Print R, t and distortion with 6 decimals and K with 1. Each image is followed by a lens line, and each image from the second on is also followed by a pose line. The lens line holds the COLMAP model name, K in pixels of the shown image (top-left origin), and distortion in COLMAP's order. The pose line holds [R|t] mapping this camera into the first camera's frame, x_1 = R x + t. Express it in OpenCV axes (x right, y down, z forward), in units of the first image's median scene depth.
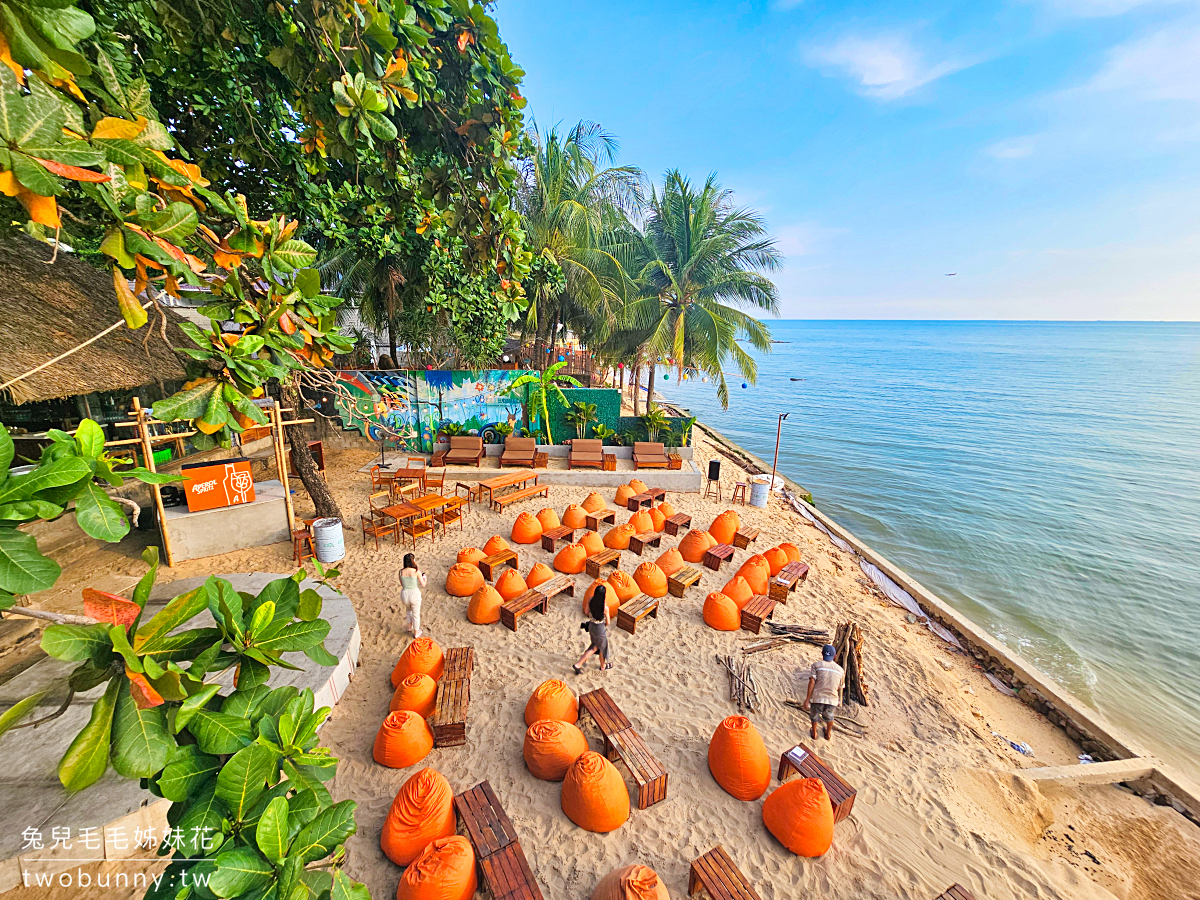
lens RADIAL K [[484.5, 0, 600.0], [0, 484.5, 450.0], [0, 0, 1]] dist [-0.000507, 0.000900]
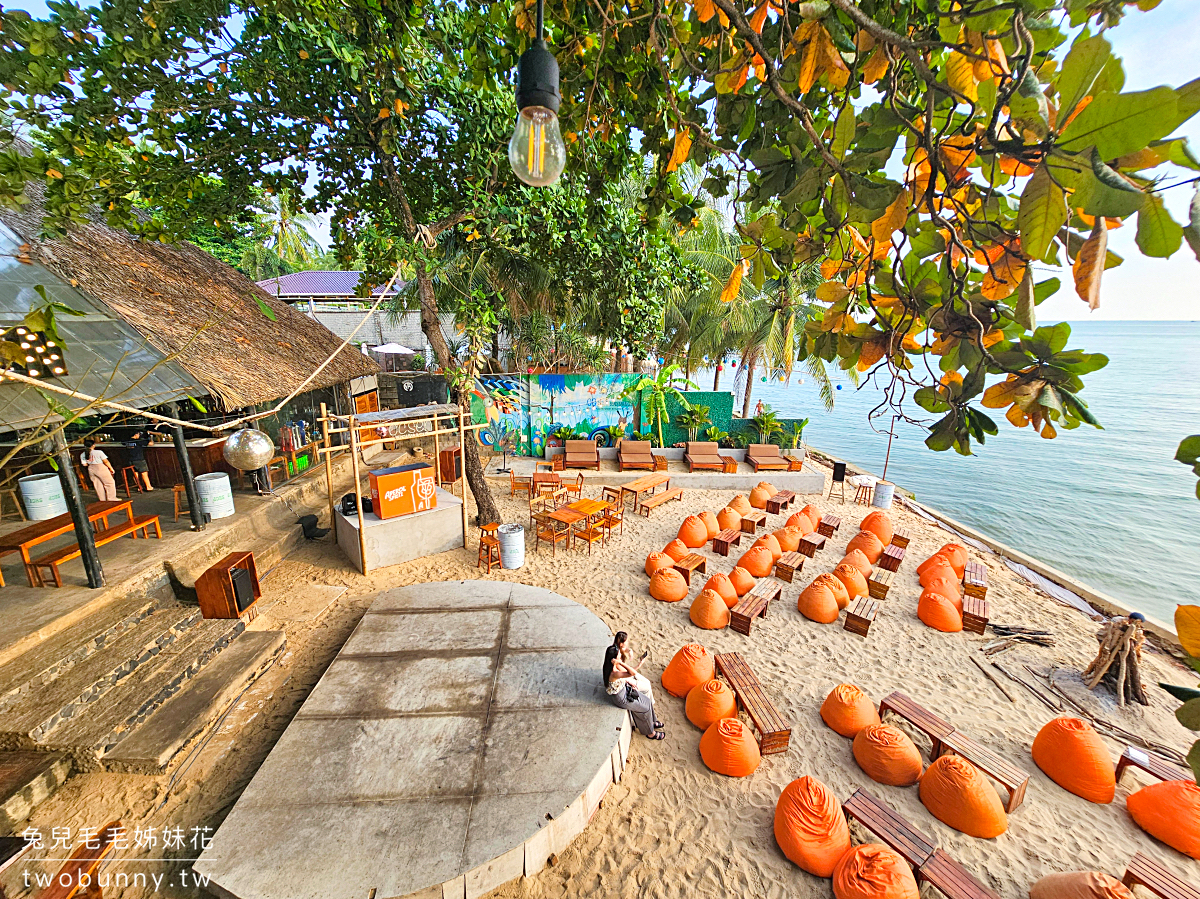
lens RADIAL K [[484.5, 0, 600.0], [0, 484.5, 449.5], [0, 0, 1]] dist [-0.000507, 0.000900]
pose [[0.999828, -0.008370, 0.016564, -0.264224], [0.008460, 0.999950, -0.005383, -0.002959], [-0.016518, 0.005523, 0.999848, 0.004733]]
